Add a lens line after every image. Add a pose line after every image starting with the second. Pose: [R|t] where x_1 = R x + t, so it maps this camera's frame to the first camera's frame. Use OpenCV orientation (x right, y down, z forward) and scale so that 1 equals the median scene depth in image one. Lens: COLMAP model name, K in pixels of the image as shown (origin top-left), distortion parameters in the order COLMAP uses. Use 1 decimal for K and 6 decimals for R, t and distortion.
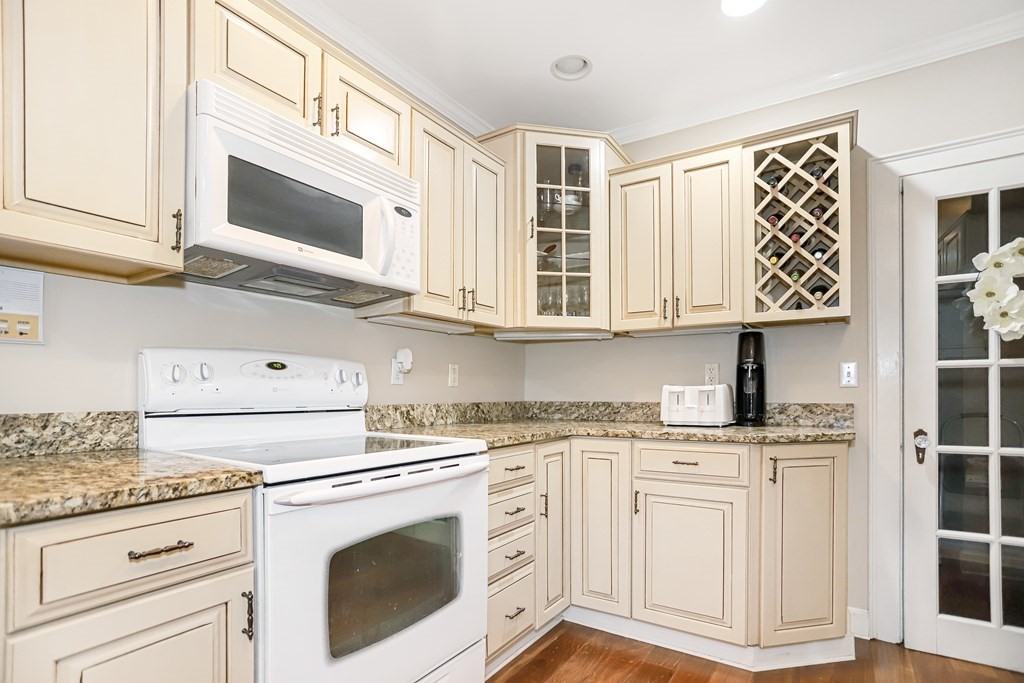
lens RADIAL K [[503.9, 0, 525.7], [0, 503.9, 393.2], [0, 0, 1]] dist [-0.020844, 0.005904]
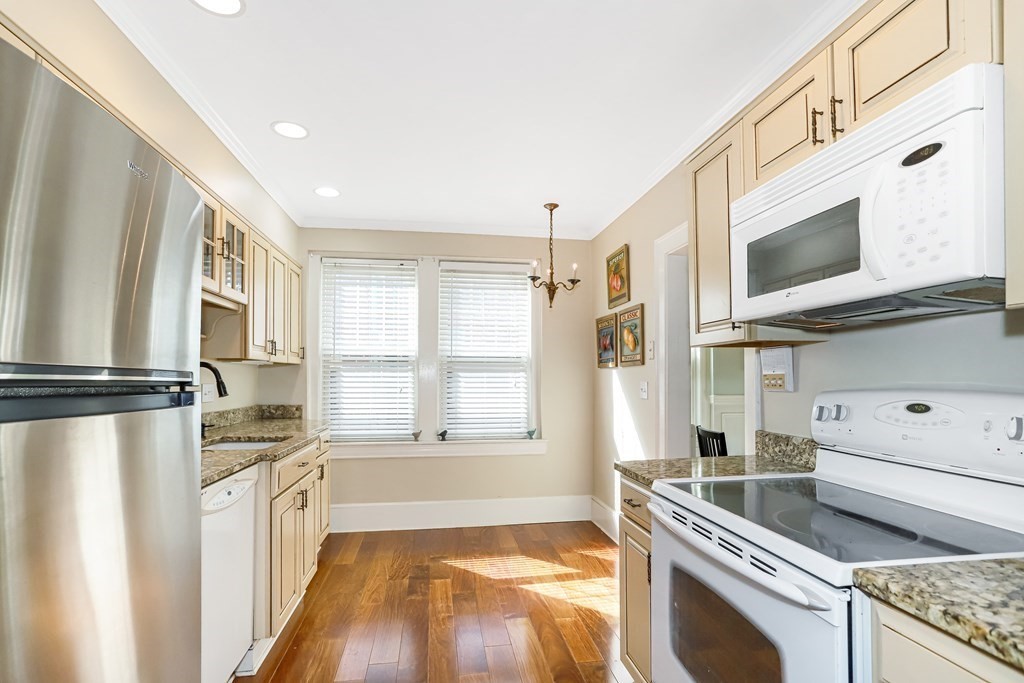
lens RADIAL K [[503.9, 0, 519.6], [0, 503.9, 369.7], [0, 0, 1]] dist [-0.020844, 0.005904]
pose [[-0.736548, -0.008240, -0.676335, 0.428989], [0.002797, 0.999880, -0.015228, -0.087520], [0.676379, -0.013108, -0.736437, 0.955944]]
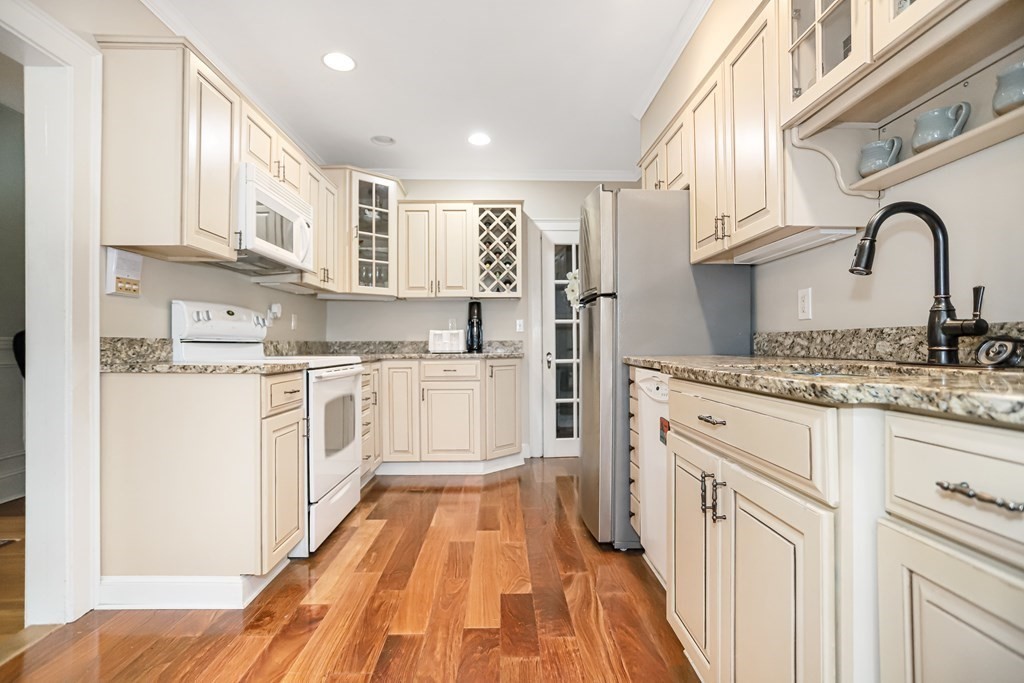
lens RADIAL K [[503.9, 0, 513.1], [0, 503.9, 339.6], [0, 0, 1]] dist [-0.020844, 0.005904]
pose [[0.826875, 0.001188, 0.562384, -0.527893], [0.007207, 0.999893, -0.012709, 0.046373], [-0.562339, 0.014561, 0.826778, -0.672981]]
